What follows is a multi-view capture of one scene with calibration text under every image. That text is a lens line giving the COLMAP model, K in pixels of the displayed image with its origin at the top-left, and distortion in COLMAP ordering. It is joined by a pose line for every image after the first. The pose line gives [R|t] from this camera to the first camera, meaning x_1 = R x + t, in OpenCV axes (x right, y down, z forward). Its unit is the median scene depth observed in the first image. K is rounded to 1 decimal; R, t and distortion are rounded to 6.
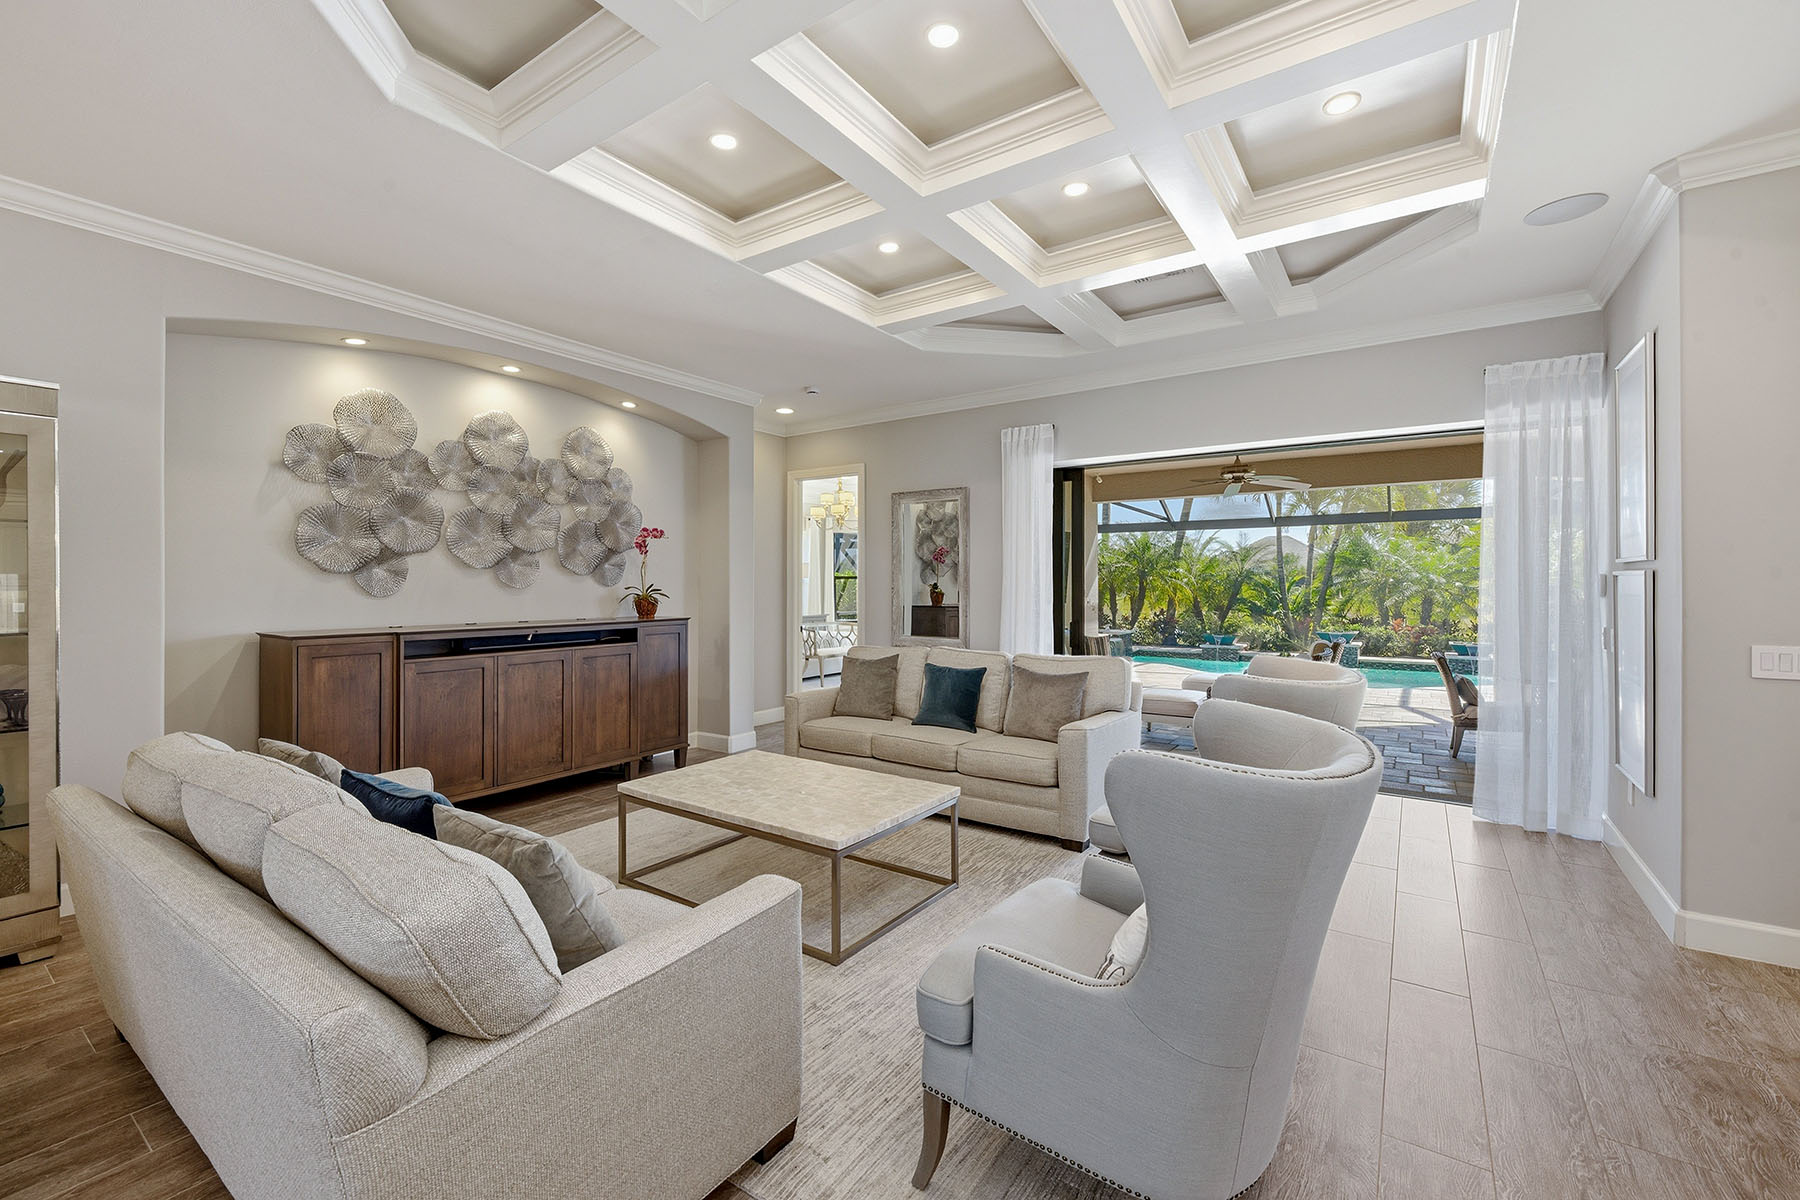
lens RADIAL K [[761.0, 0, 892.3], [0, 761.0, 591.7], [0, 0, 1]] dist [-0.000560, -0.000726]
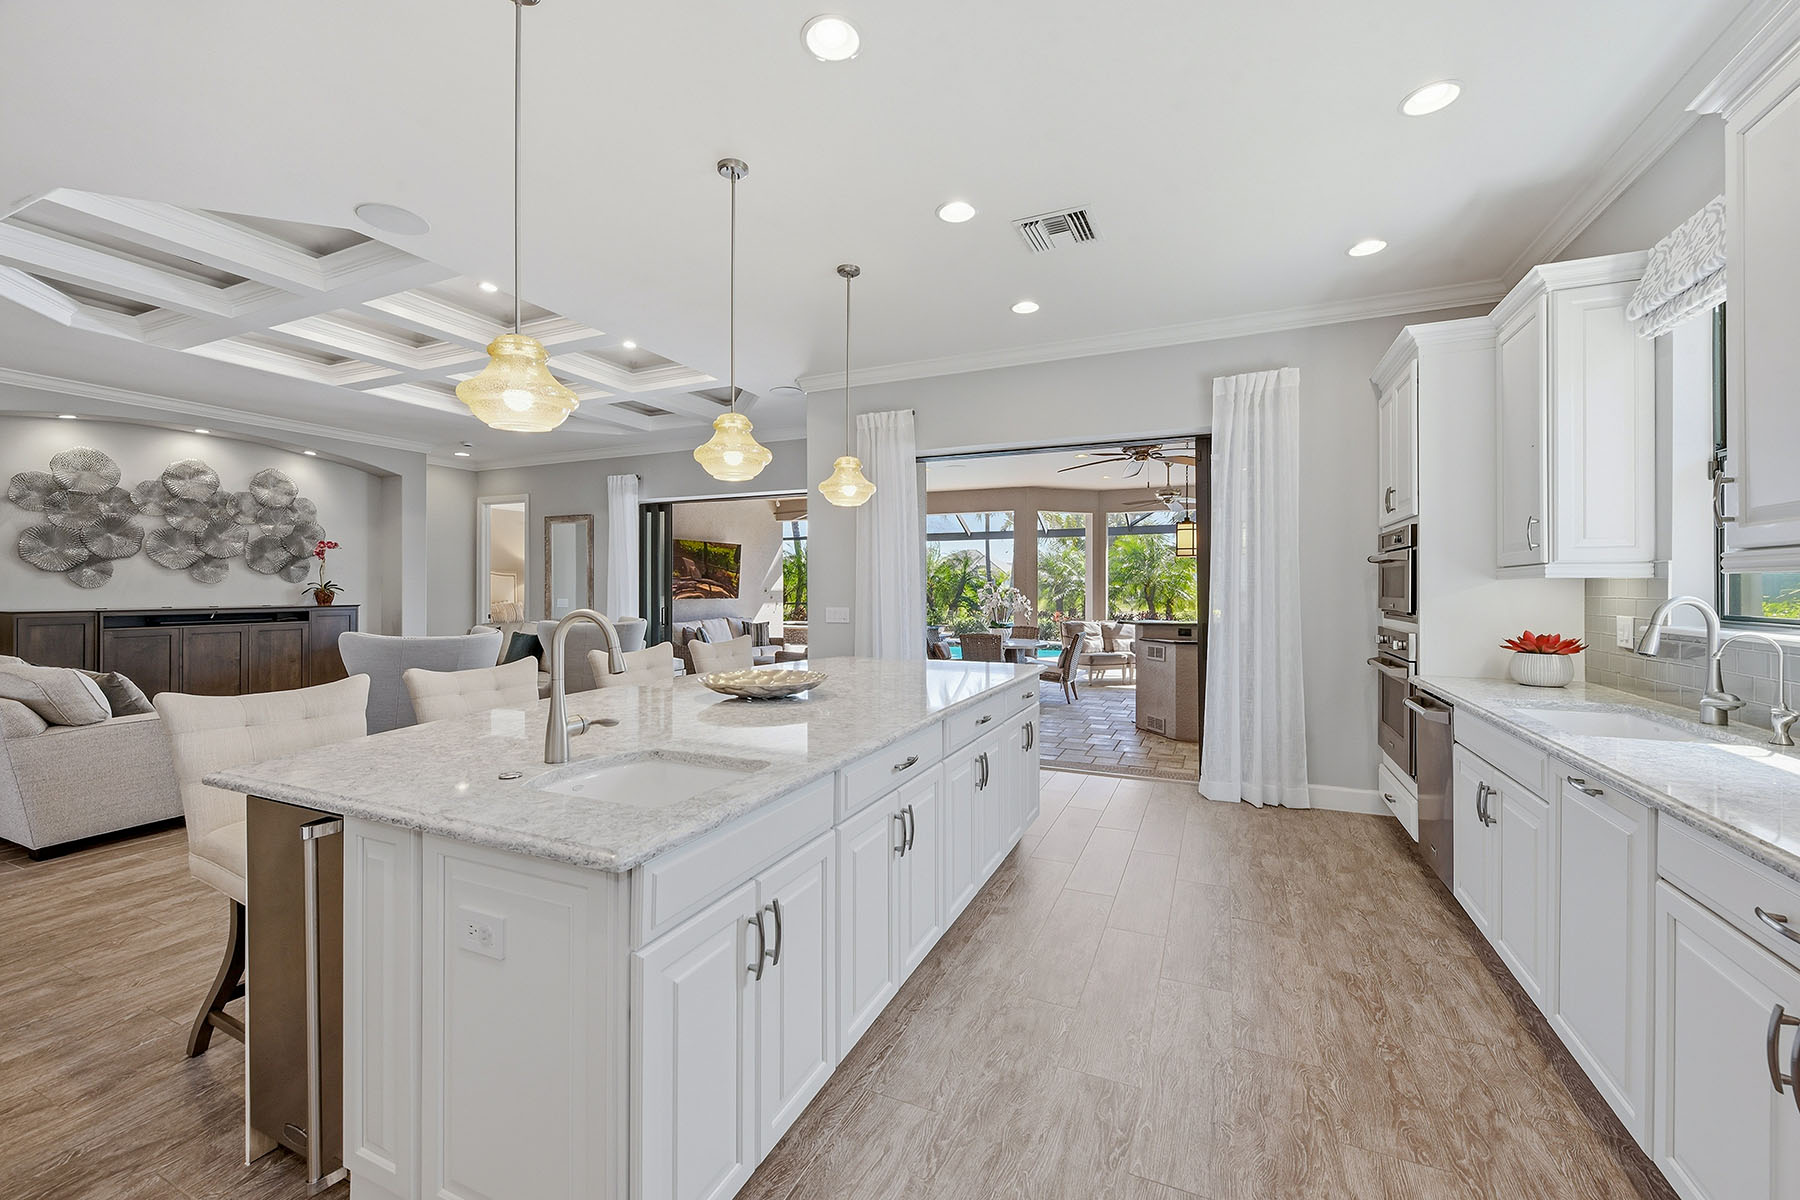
lens RADIAL K [[732.6, 0, 908.2], [0, 732.6, 590.2], [0, 0, 1]] dist [-0.009011, 0.000386]
pose [[0.979362, -0.002307, 0.202100, 0.502777], [0.003739, 0.999971, -0.006703, 0.022144], [-0.202079, 0.007321, 0.979342, -0.584379]]
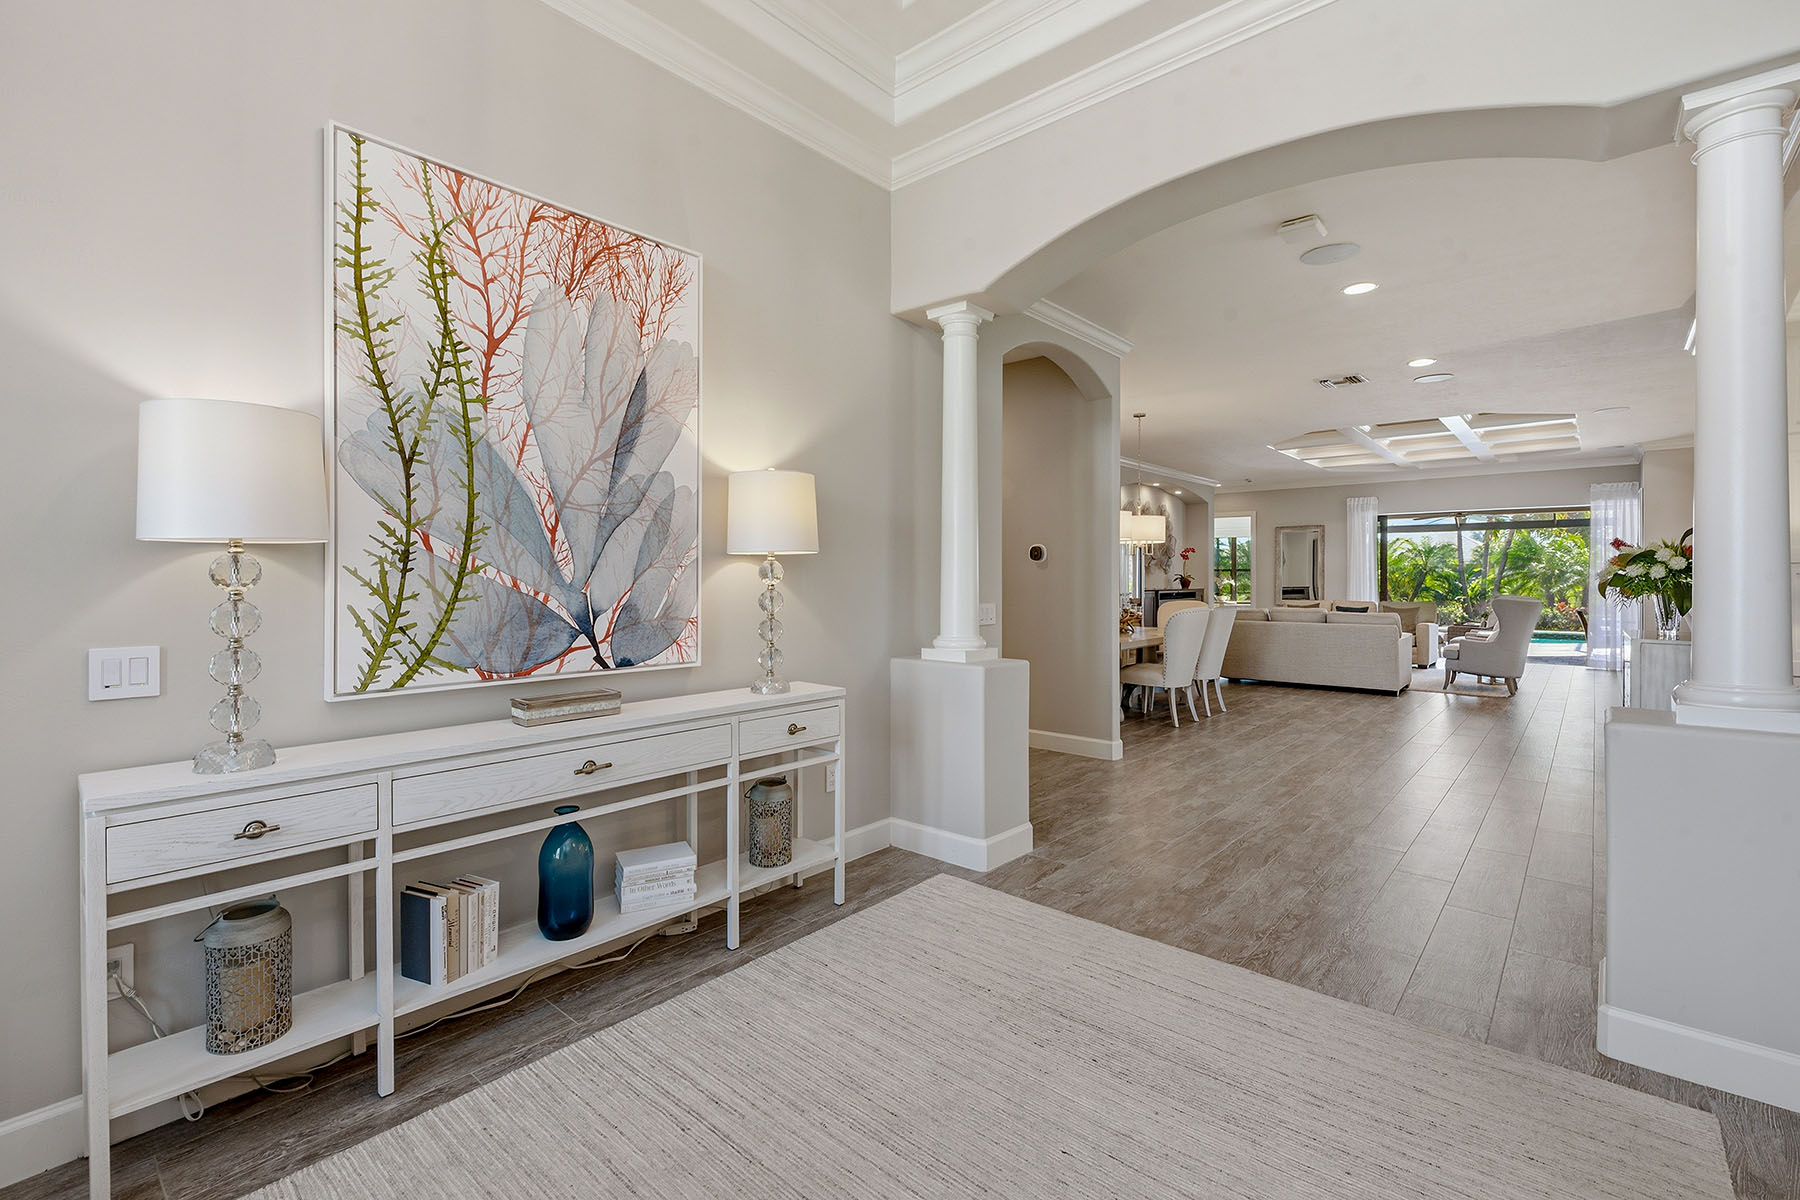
lens RADIAL K [[801.2, 0, 900.3], [0, 801.2, 585.8], [0, 0, 1]] dist [0.001574, 0.000203]
pose [[0.994069, -0.003381, -0.108694, -0.976453], [0.002882, 0.999985, -0.004753, 0.038076], [0.108709, 0.004412, 0.994064, -1.529198]]
